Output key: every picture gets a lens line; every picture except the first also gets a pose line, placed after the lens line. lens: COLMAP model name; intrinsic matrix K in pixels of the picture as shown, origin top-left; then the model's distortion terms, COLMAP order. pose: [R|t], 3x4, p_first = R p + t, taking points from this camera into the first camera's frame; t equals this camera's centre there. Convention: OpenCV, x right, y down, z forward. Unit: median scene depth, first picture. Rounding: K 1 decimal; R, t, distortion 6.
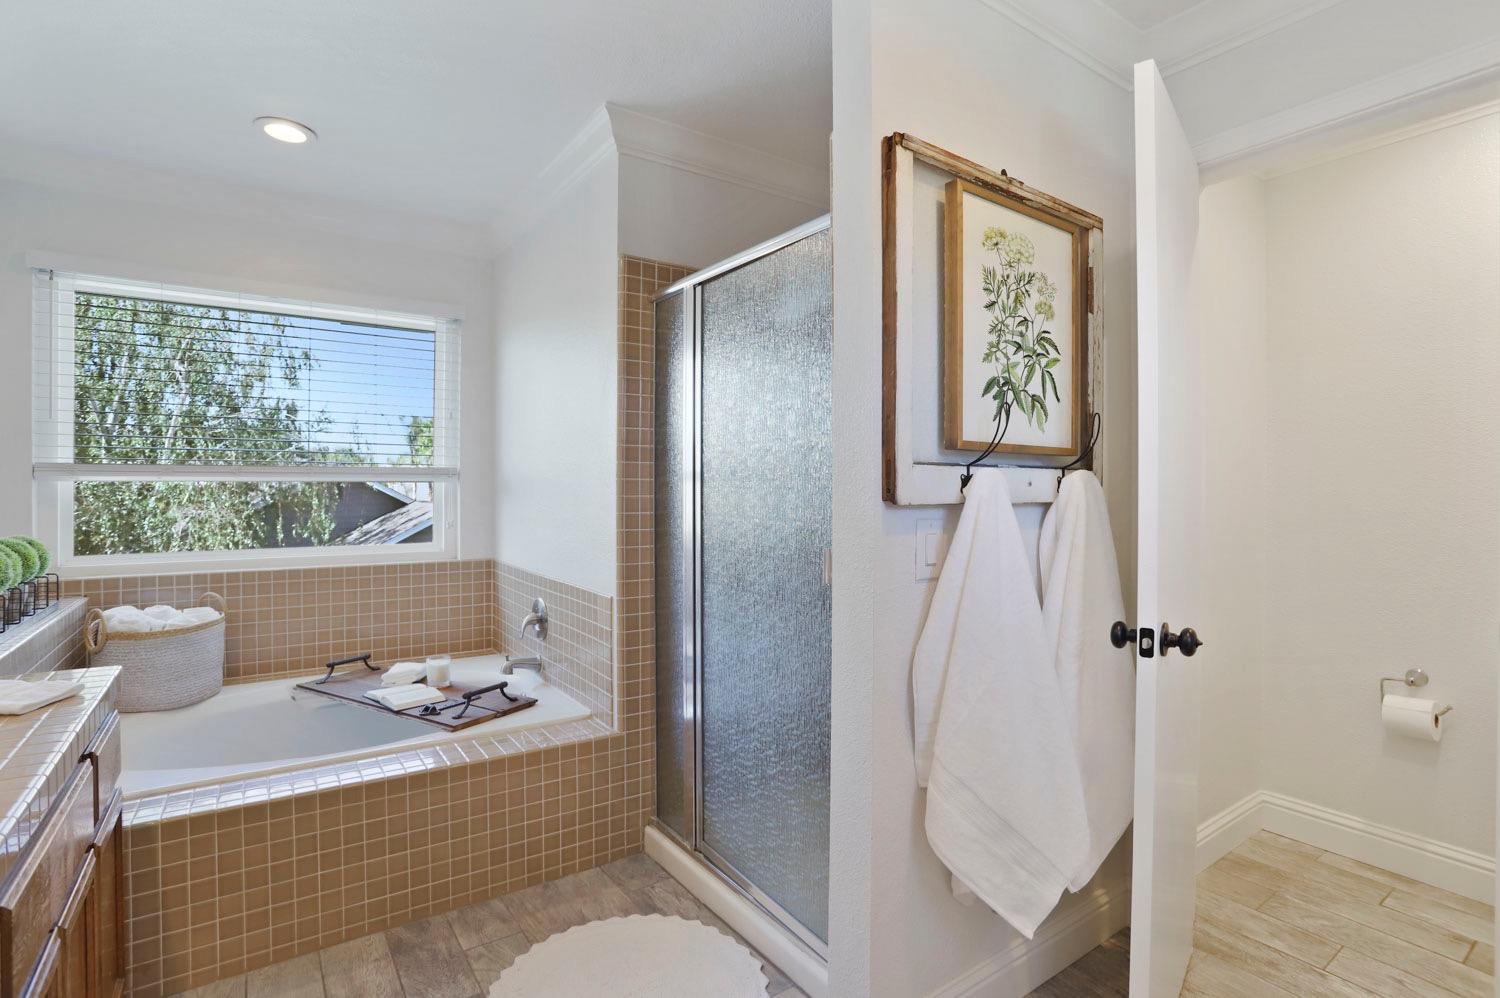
lens RADIAL K [[730.6, 0, 755.4], [0, 730.6, 489.3], [0, 0, 1]] dist [-0.071992, 0.028181]
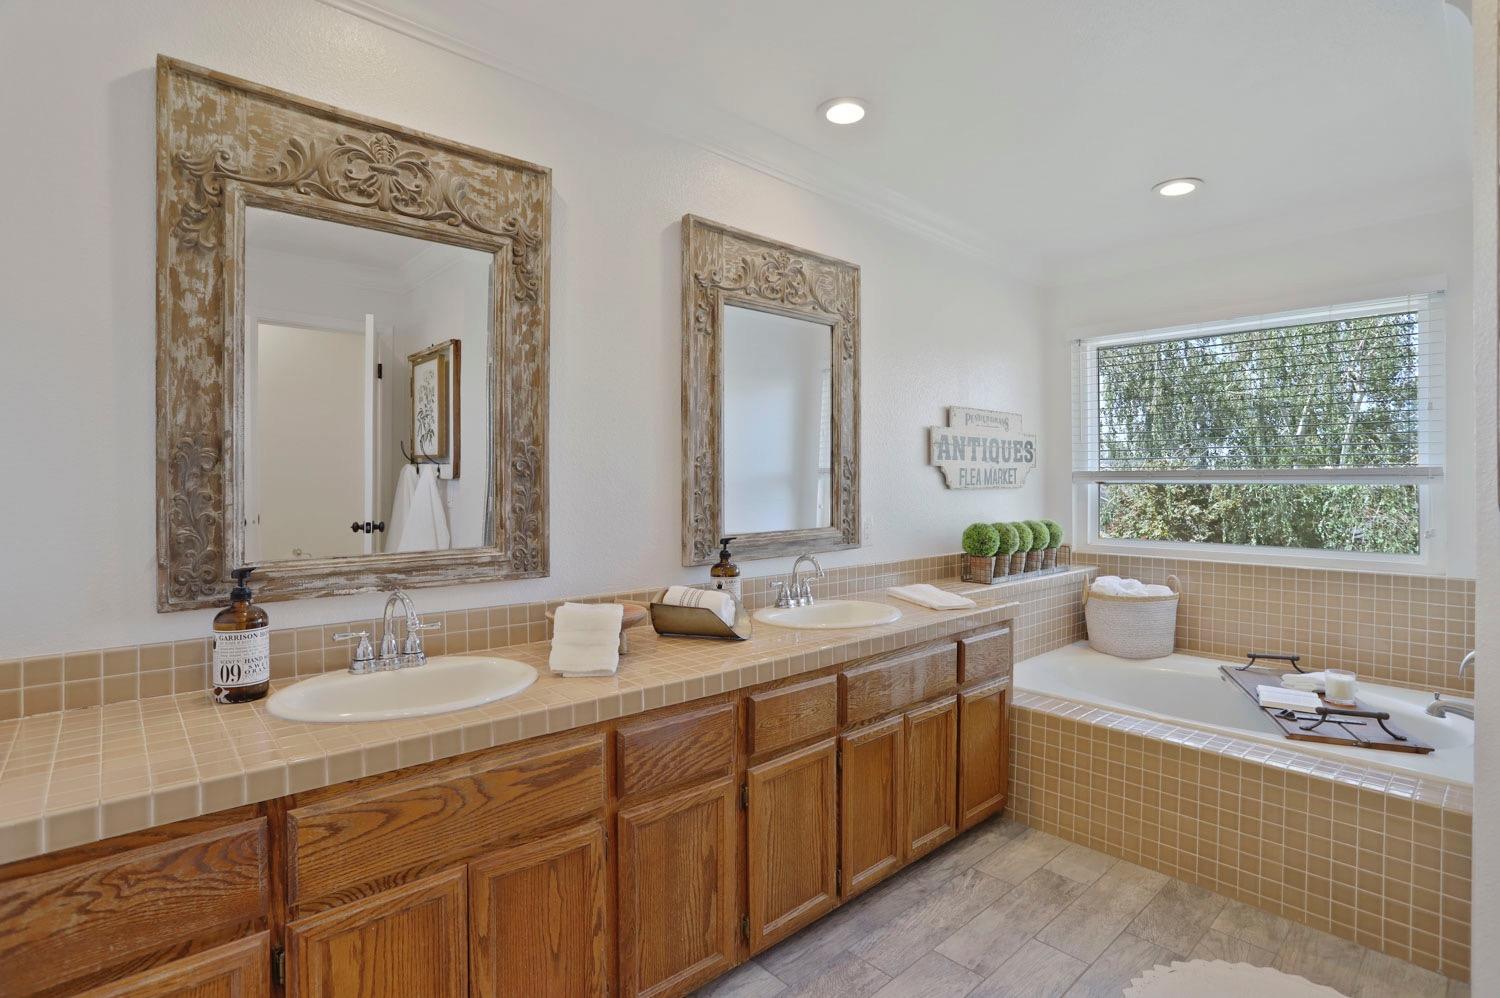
lens RADIAL K [[730.6, 0, 754.6], [0, 730.6, 492.0], [0, 0, 1]] dist [-0.071992, 0.028181]
pose [[0.124969, 0.005653, -0.992145, 0.395138], [-0.008819, 0.999951, 0.004587, 0.003203], [0.992121, 0.008177, 0.125012, 0.139394]]
